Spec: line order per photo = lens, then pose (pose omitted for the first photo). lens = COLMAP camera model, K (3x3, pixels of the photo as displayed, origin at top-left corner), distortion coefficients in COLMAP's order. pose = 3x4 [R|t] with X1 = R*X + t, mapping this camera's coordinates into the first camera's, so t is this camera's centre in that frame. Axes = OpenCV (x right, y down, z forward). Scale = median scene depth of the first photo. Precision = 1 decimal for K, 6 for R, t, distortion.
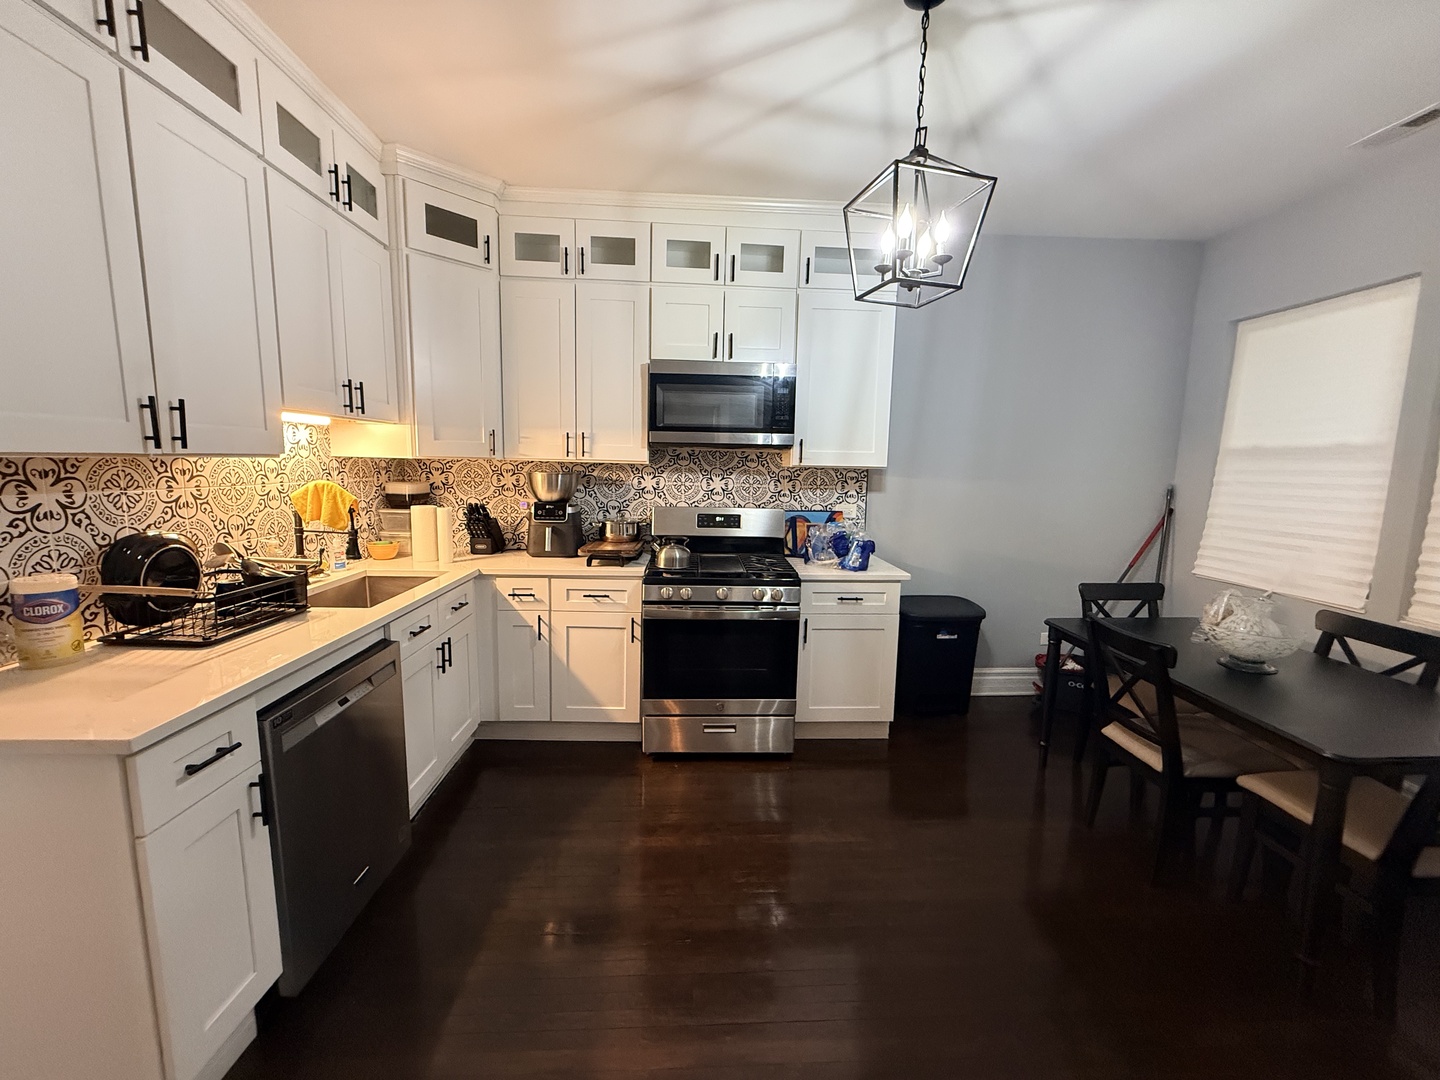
lens RADIAL K [[573.8, 0, 719.4], [0, 573.8, 538.7], [0, 0, 1]] dist [-0.000329, -0.000093]
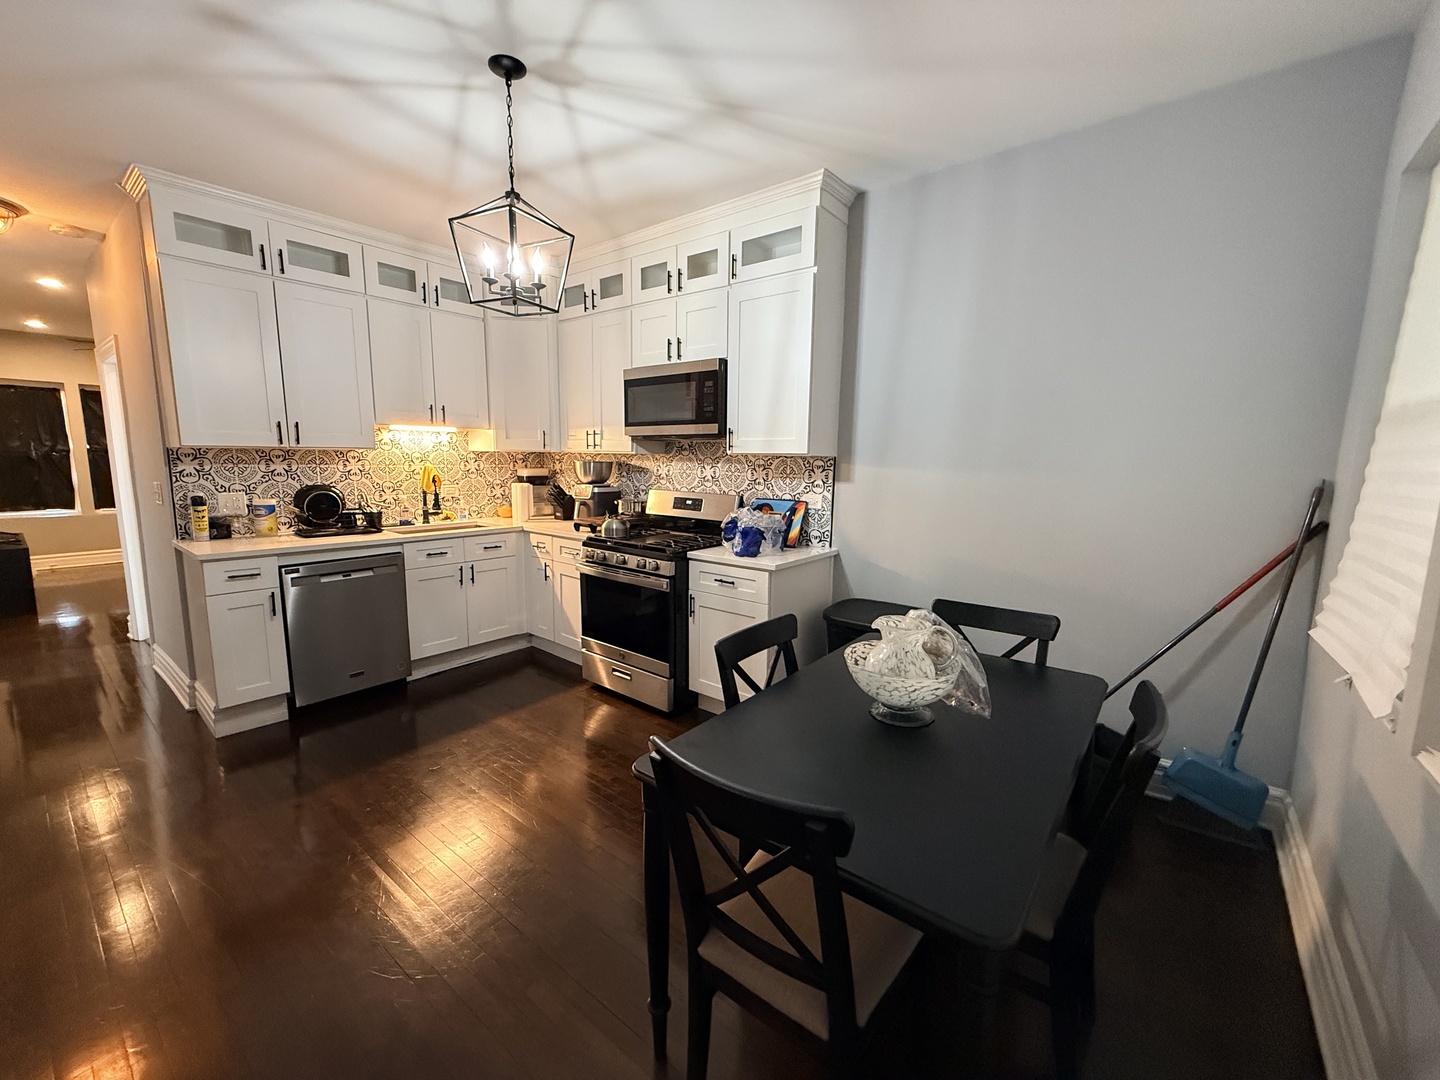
lens RADIAL K [[573.8, 0, 713.3], [0, 573.8, 541.0], [0, 0, 1]] dist [-0.000329, -0.000093]
pose [[0.748085, 0.085692, -0.658047, 0.848822], [-0.086096, 0.995779, 0.031796, 0.001856], [0.657994, 0.032870, 0.752305, 0.200973]]
